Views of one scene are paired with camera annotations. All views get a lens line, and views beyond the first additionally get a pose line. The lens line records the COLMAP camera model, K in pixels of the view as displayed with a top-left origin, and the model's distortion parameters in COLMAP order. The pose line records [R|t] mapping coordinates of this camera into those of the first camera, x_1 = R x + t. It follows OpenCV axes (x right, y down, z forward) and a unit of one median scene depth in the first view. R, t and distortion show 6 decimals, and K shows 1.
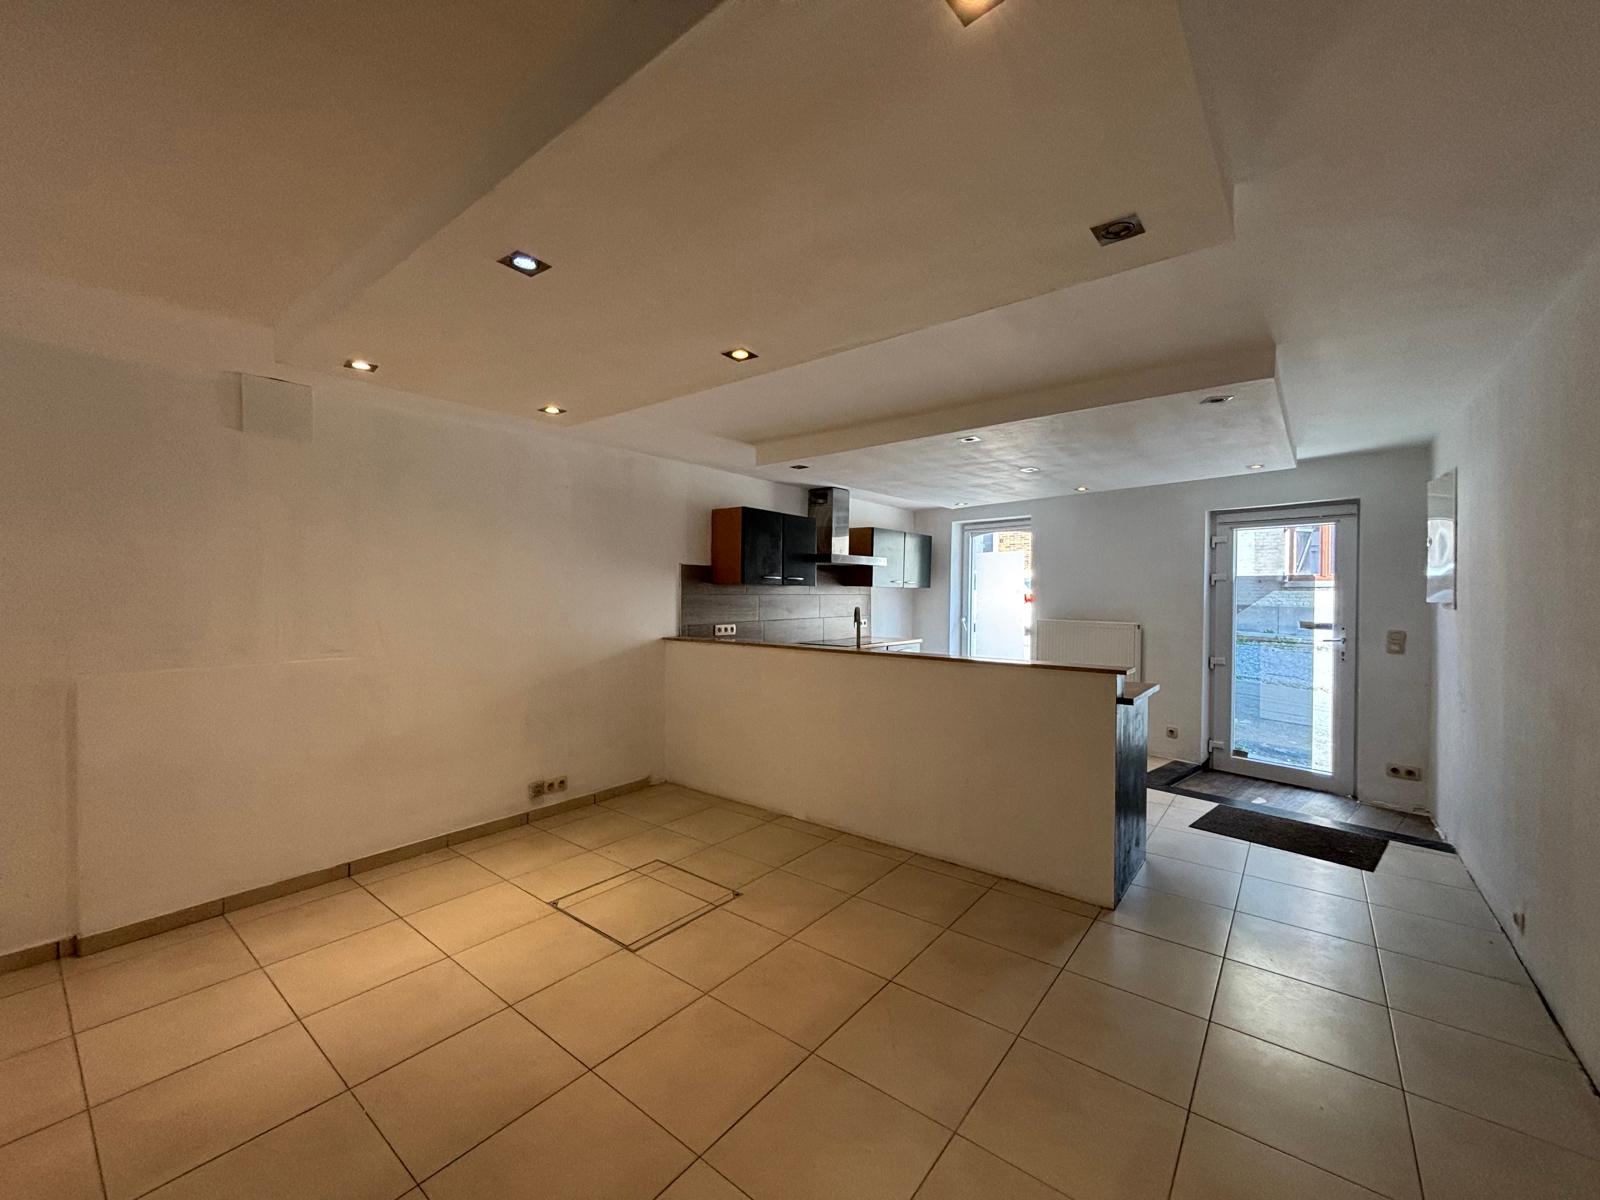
lens RADIAL K [[646.1, 0, 798.8], [0, 646.1, 600.7], [0, 0, 1]] dist [-0.001173, -0.000102]
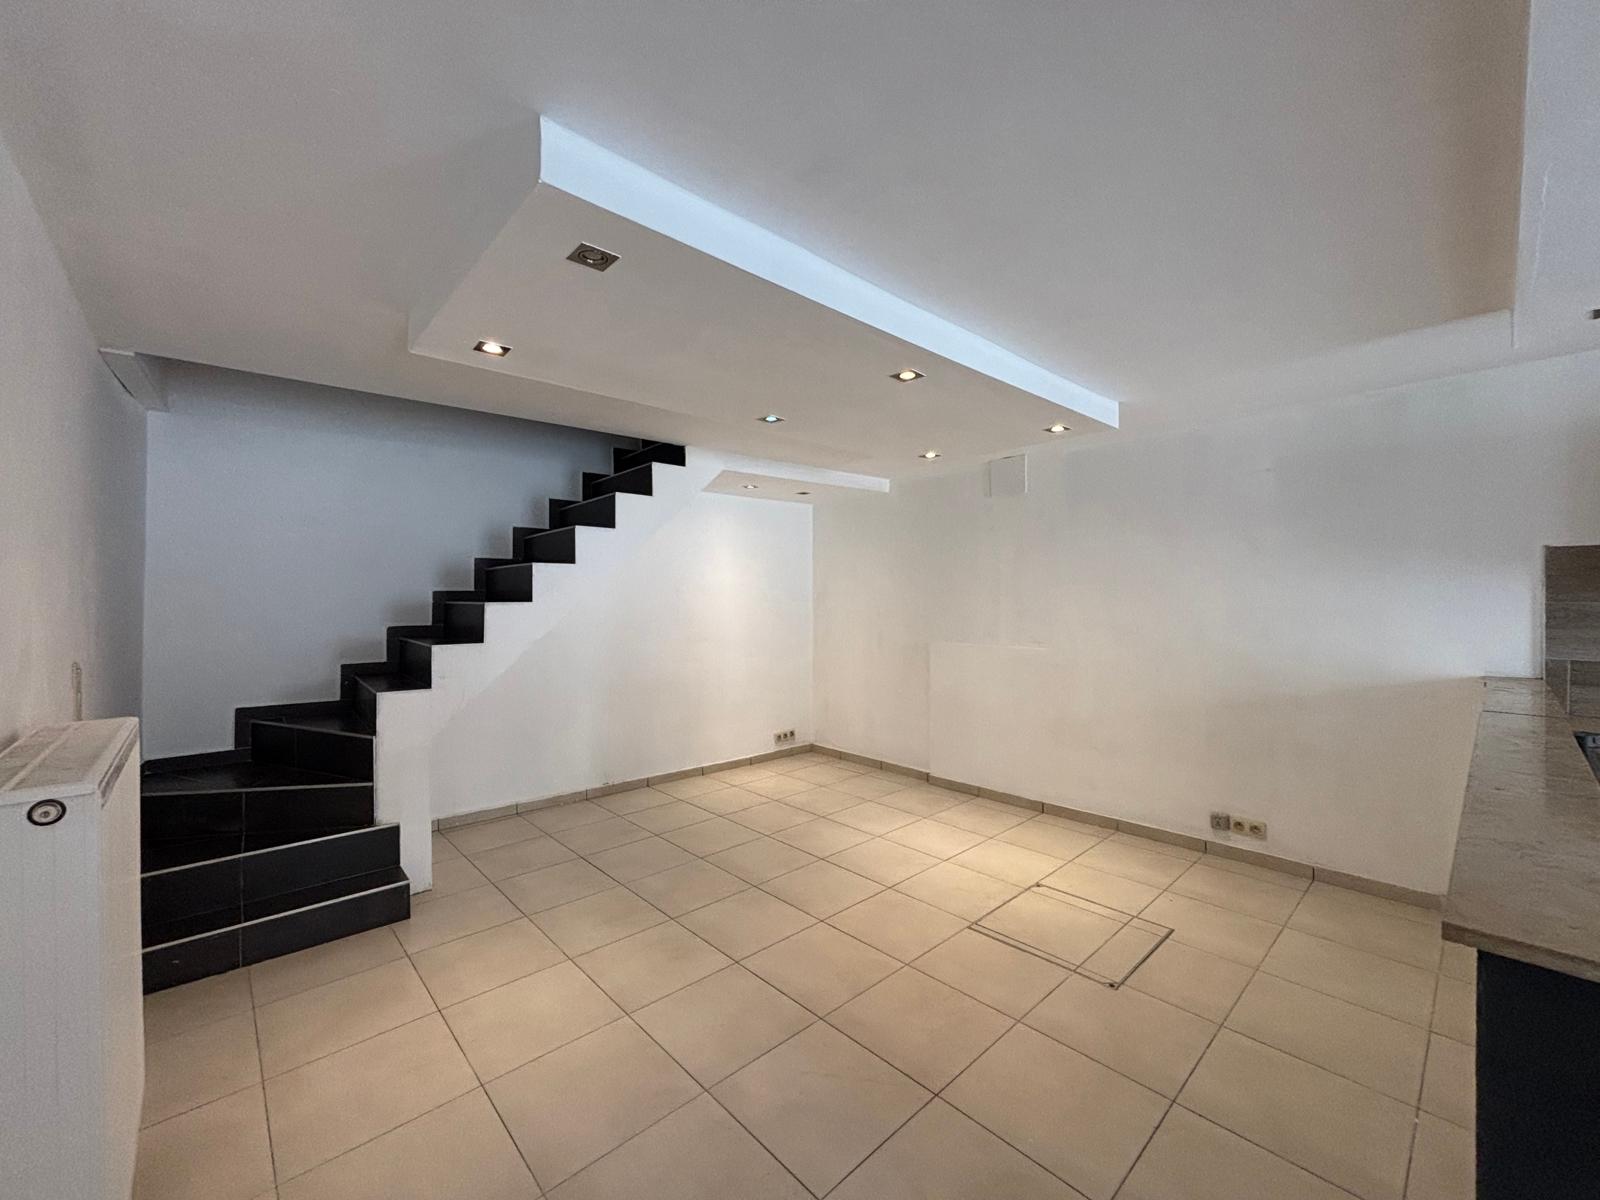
lens RADIAL K [[646.1, 0, 798.8], [0, 646.1, 600.7], [0, 0, 1]] dist [-0.001173, -0.000102]
pose [[-0.147372, 0.002602, -0.989078, 0.694920], [-0.012859, 0.999907, 0.004546, -0.007013], [0.988998, 0.013388, -0.147324, 0.701098]]
